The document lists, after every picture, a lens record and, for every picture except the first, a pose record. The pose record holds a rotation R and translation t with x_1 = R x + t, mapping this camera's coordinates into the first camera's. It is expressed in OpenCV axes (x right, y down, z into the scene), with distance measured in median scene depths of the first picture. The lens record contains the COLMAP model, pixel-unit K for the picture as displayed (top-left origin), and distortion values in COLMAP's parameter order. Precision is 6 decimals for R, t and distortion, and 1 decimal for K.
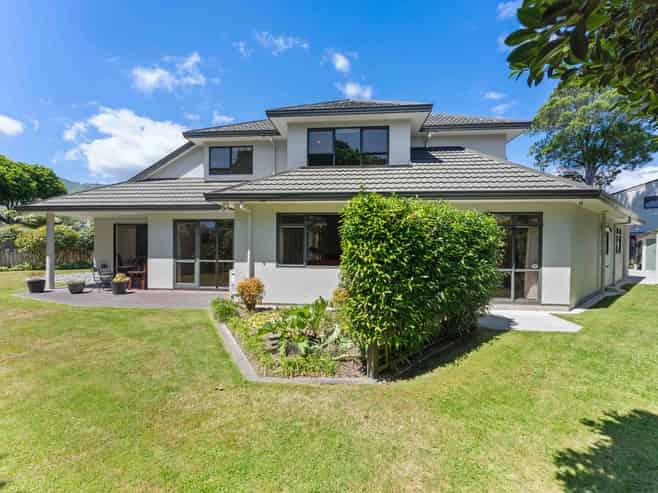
lens RADIAL K [[300.9, 0, 329.0], [0, 300.9, 246.5], [0, 0, 1]] dist [-0.002789, 0.000273]
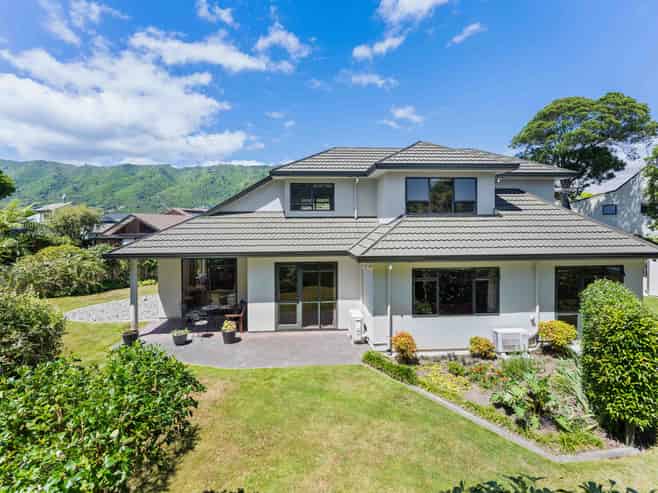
lens RADIAL K [[300.9, 0, 329.0], [0, 300.9, 246.5], [0, 0, 1]] dist [-0.002789, 0.000273]
pose [[0.987200, -0.026863, 0.157210, -0.513348], [0.018350, 0.998298, 0.055352, -0.209602], [-0.158429, -0.051758, 0.986013, -0.030091]]
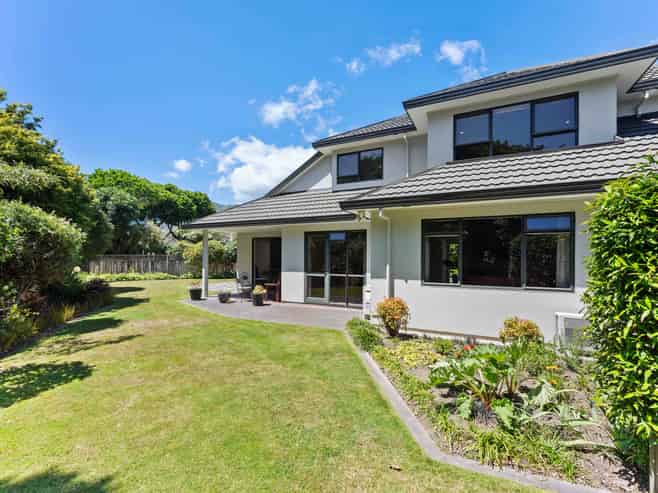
lens RADIAL K [[310.9, 0, 325.5], [0, 310.9, 256.4], [0, 0, 1]] dist [0.002433, 0.000202]
pose [[0.928827, -0.002128, -0.370507, -0.082350], [-0.000031, 0.999983, -0.005820, -0.004908], [0.370513, 0.005417, 0.928812, 0.088078]]
